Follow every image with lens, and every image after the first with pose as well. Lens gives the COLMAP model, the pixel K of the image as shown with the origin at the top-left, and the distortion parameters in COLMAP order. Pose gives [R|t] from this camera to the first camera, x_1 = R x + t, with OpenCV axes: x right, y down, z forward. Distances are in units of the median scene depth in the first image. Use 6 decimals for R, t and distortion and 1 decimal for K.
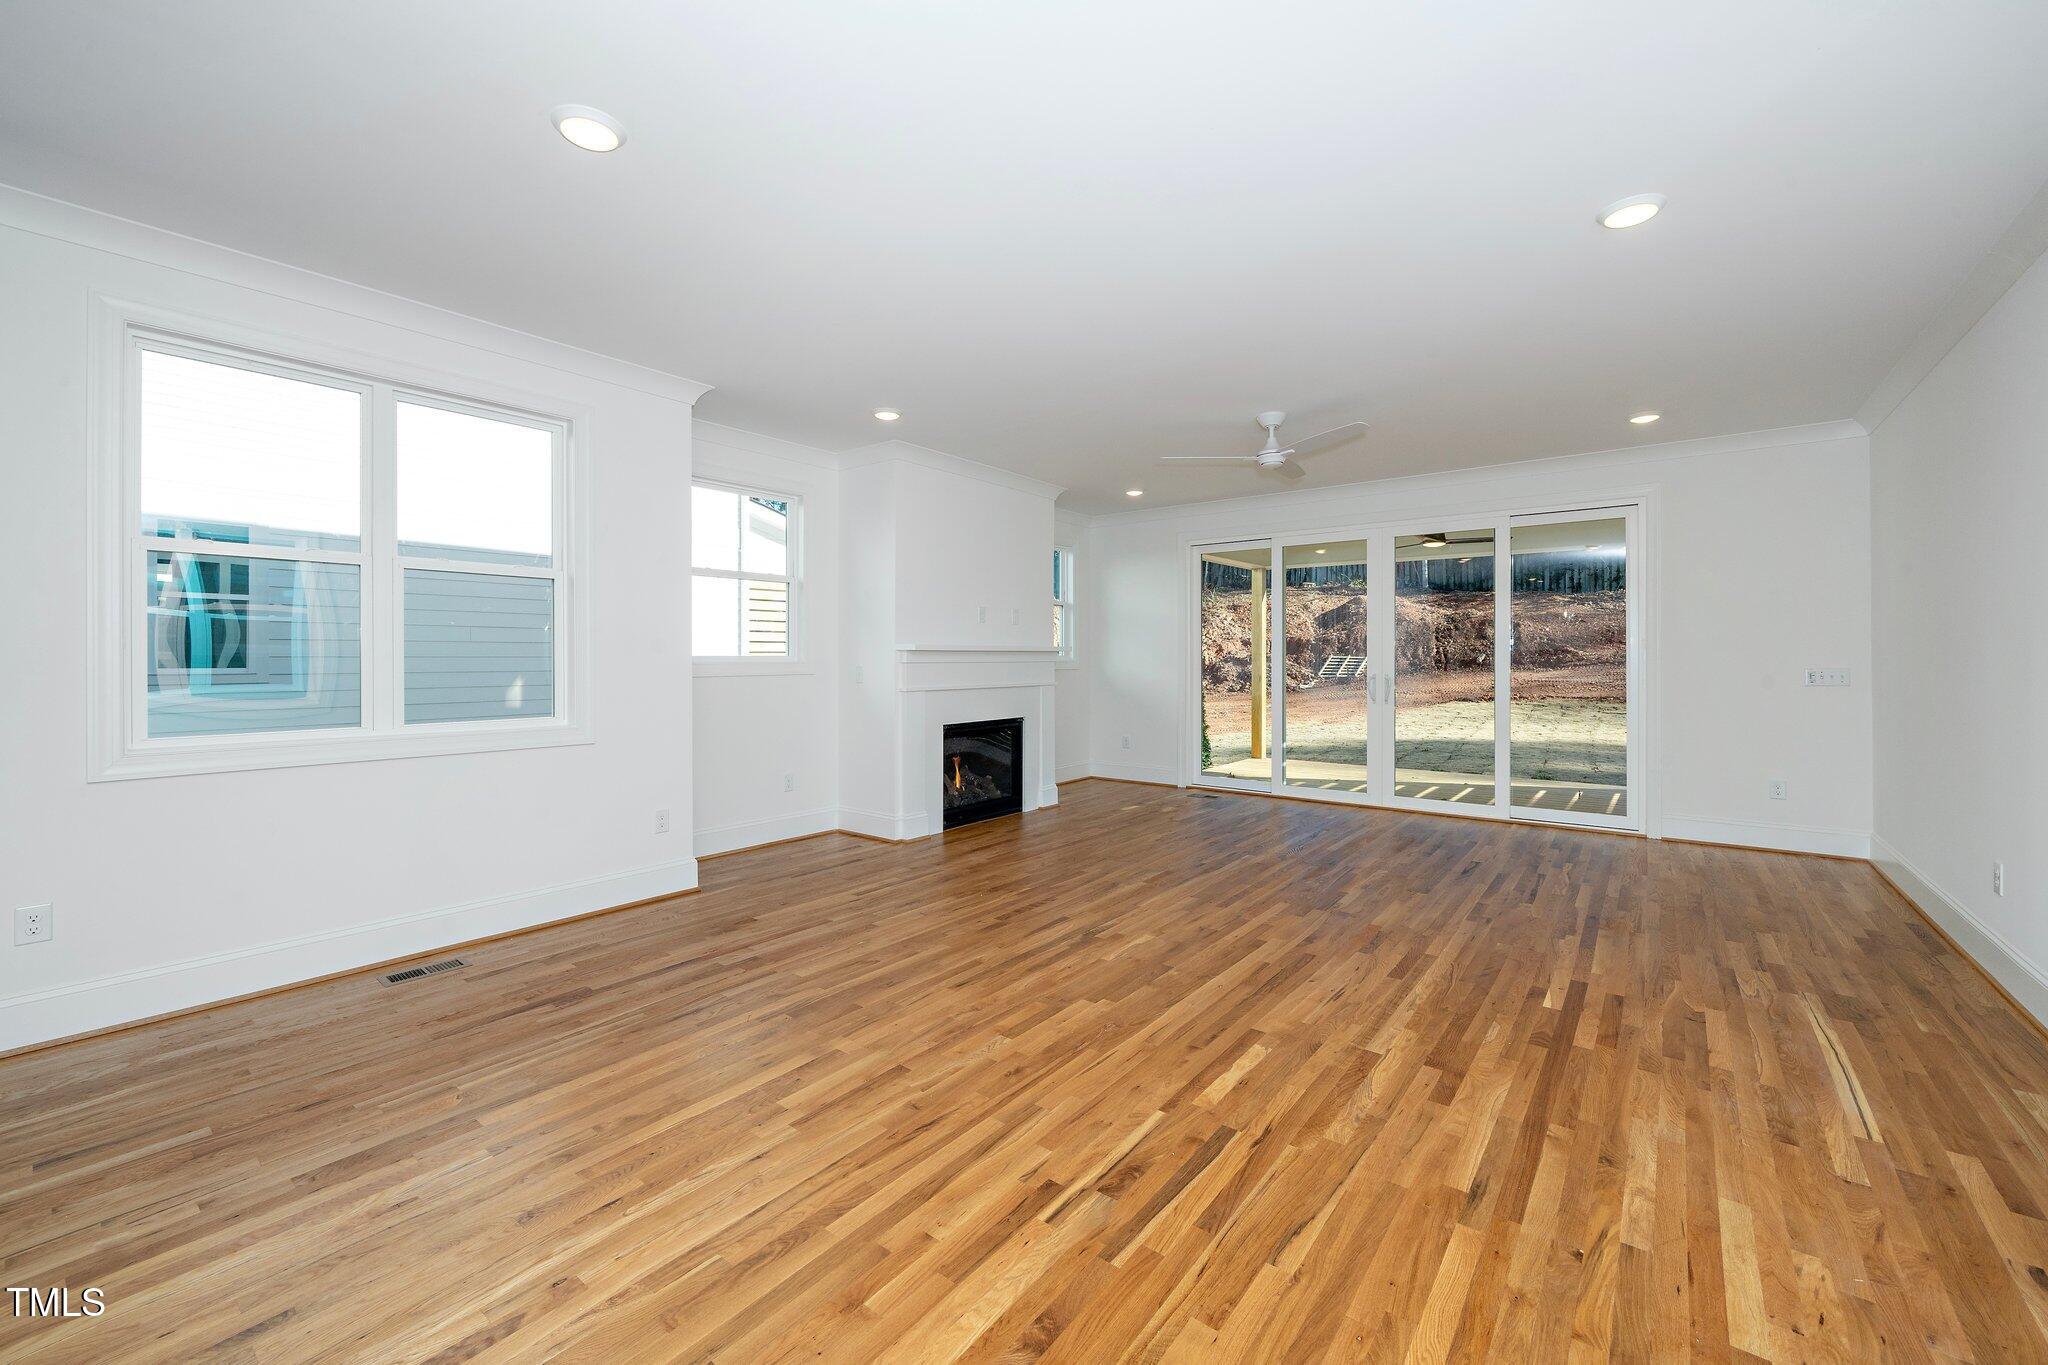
lens RADIAL K [[817.3, 0, 1023.8], [0, 817.3, 662.6], [0, 0, 1]] dist [-0.014089, -0.000062]
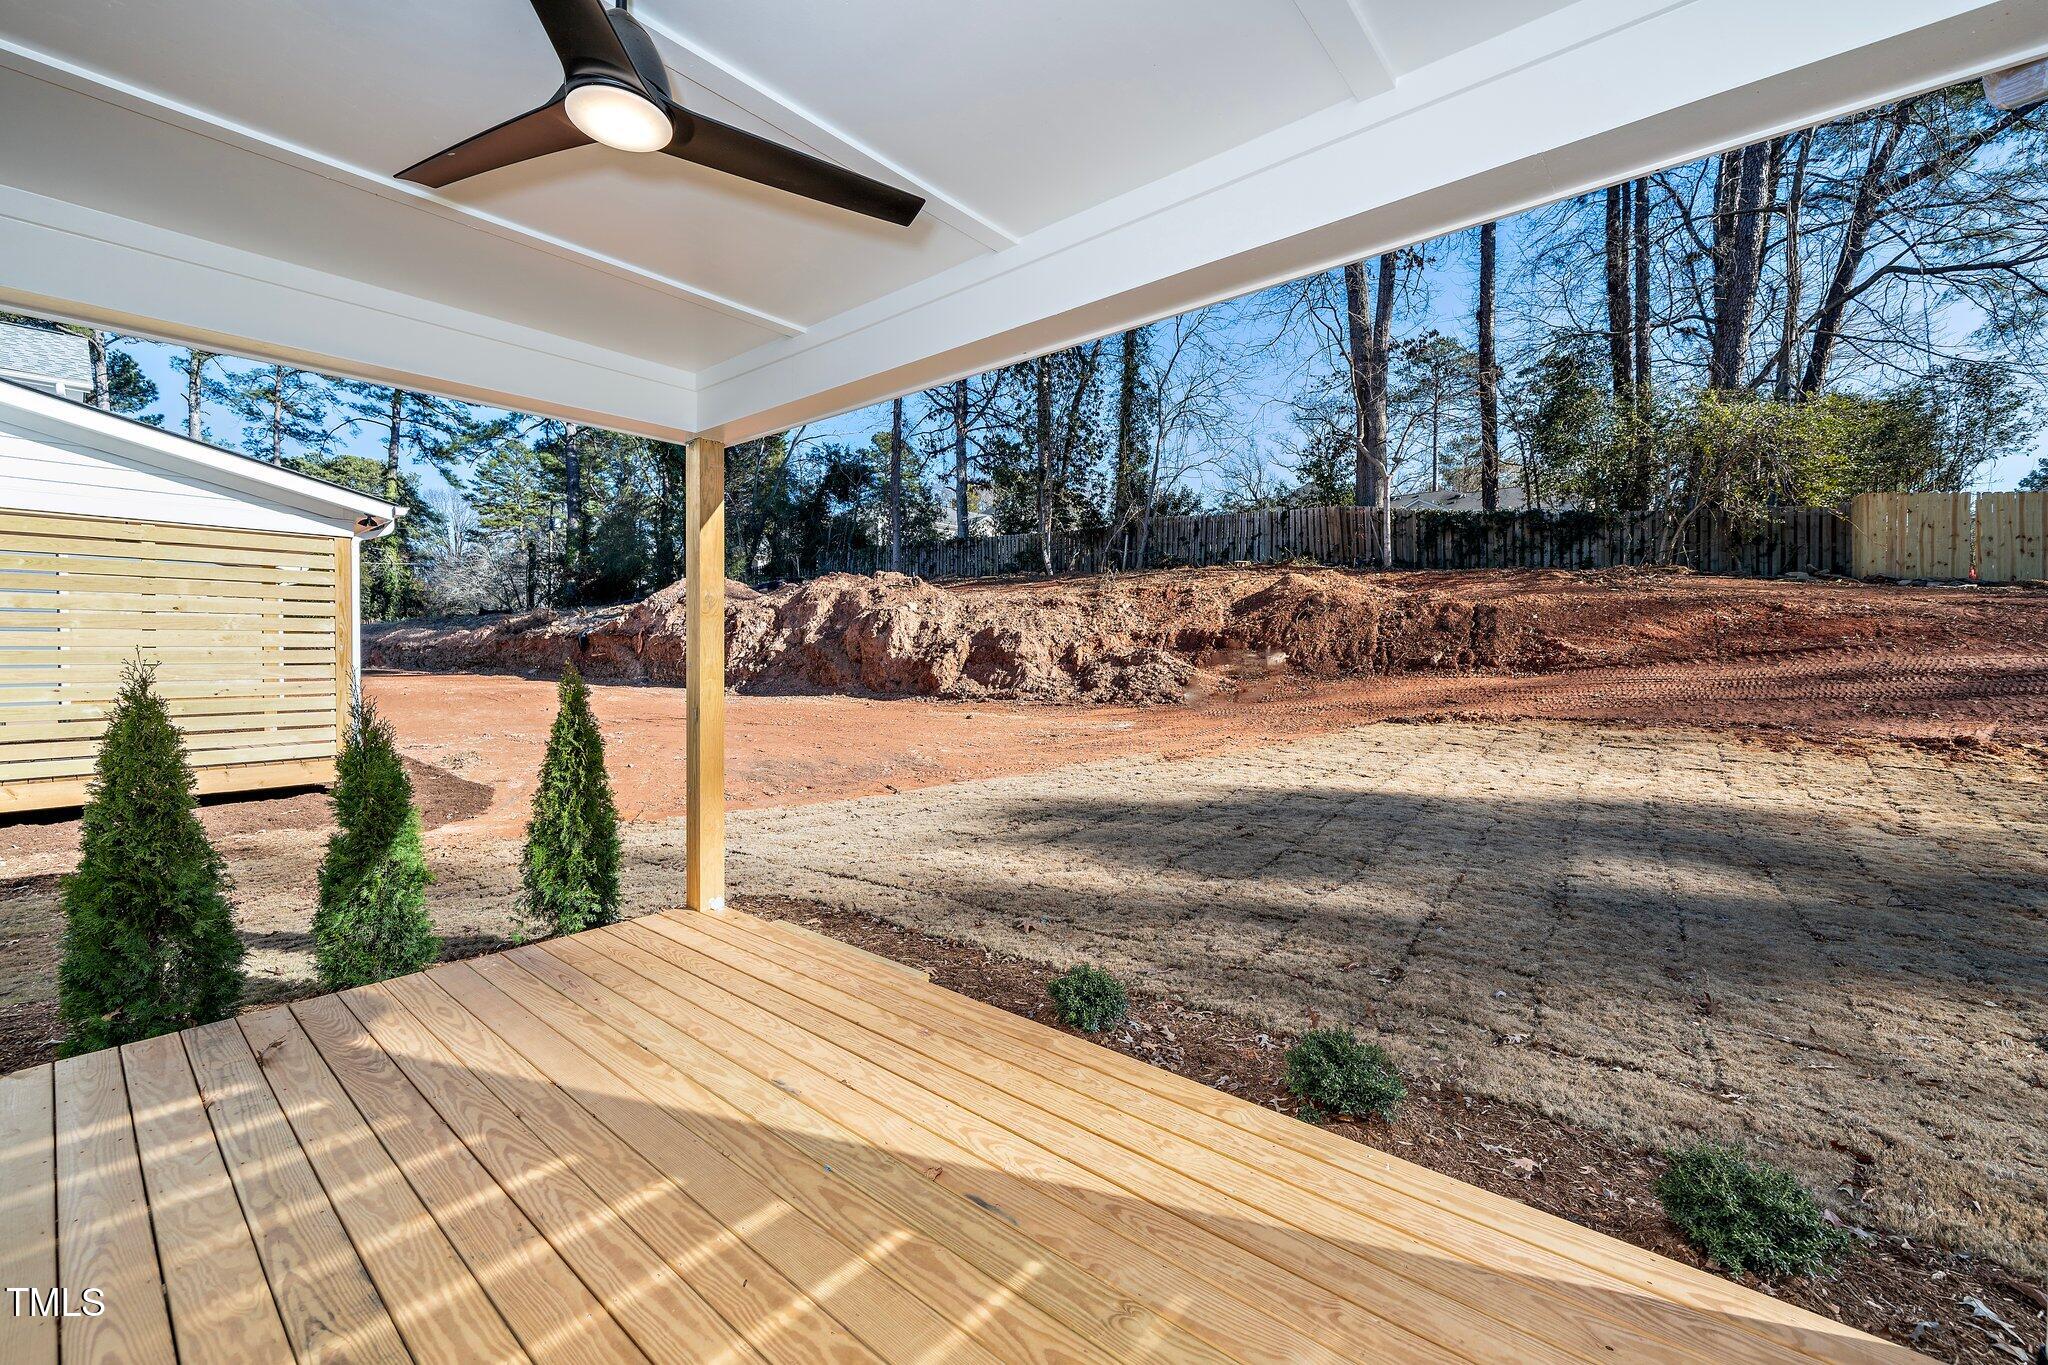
lens RADIAL K [[815.9, 0, 1024.0], [0, 815.9, 682.5], [0, 0, 1]] dist [0.000678, 0.000082]
pose [[0.999829, 0.000414, -0.018463, 0.193961], [0.000114, 0.999591, 0.028580, -0.003418], [0.018467, -0.028578, 0.999421, 0.256831]]
